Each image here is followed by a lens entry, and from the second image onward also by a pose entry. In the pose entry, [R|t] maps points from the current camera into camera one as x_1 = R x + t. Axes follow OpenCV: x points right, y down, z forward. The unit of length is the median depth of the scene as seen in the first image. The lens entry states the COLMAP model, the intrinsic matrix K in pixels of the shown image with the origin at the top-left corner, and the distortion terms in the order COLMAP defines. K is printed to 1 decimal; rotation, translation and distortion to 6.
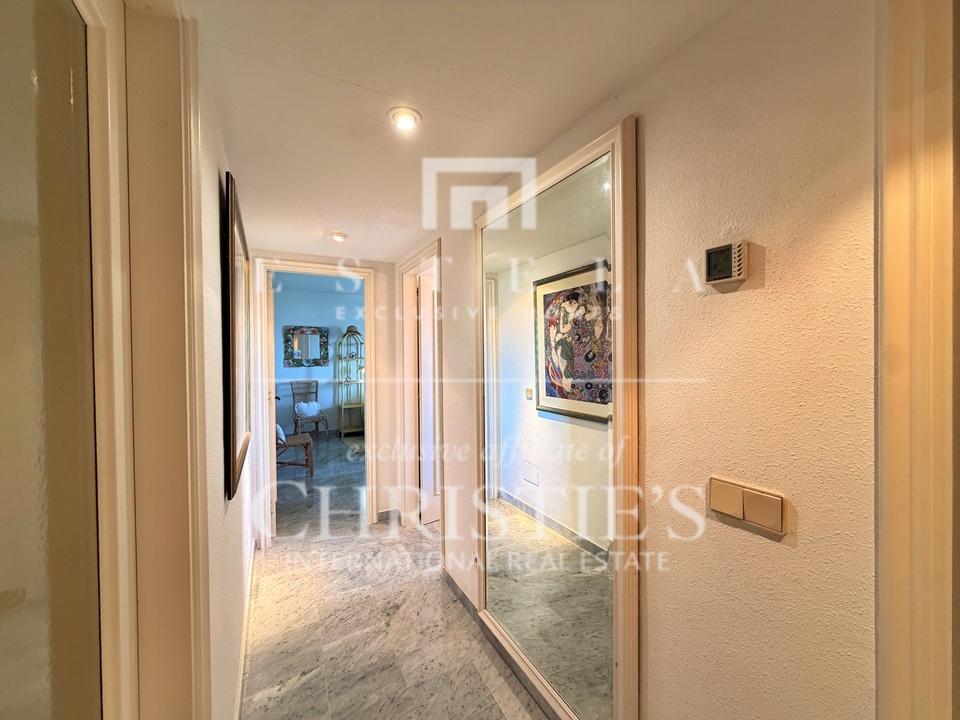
lens RADIAL K [[382.6, 0, 482.2], [0, 382.6, 357.3], [0, 0, 1]] dist [-0.002037, 0.001006]
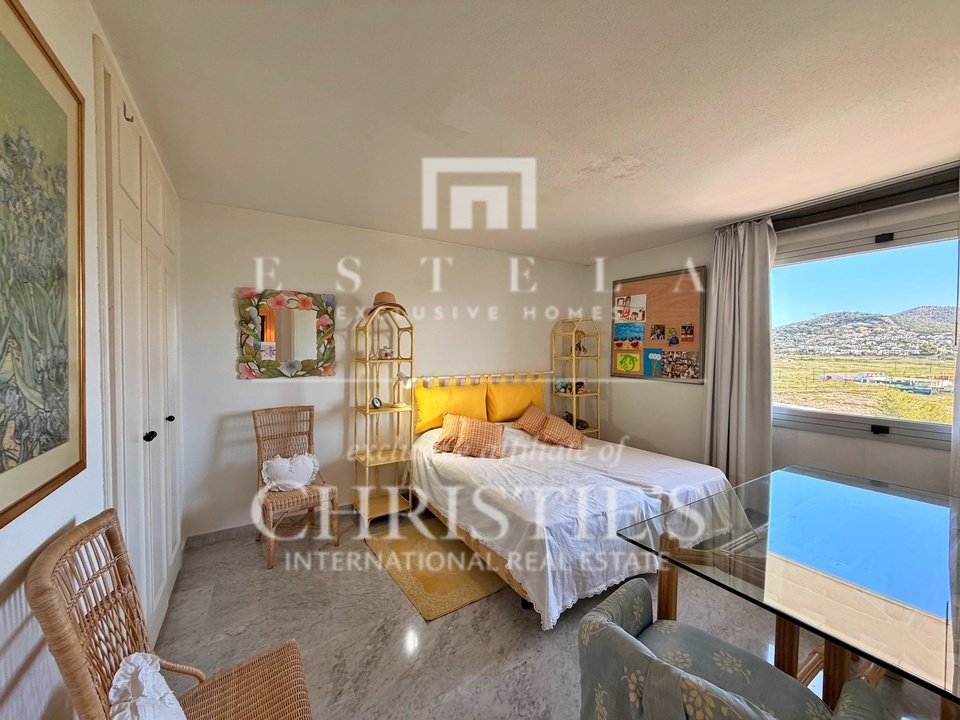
lens RADIAL K [[382.6, 0, 477.9], [0, 382.6, 361.1], [0, 0, 1]] dist [-0.002037, 0.001006]
pose [[0.999895, 0.010473, -0.010015, -0.221518], [-0.010253, 0.999712, 0.021698, -0.007784], [0.010240, -0.021593, 0.999714, 0.530973]]
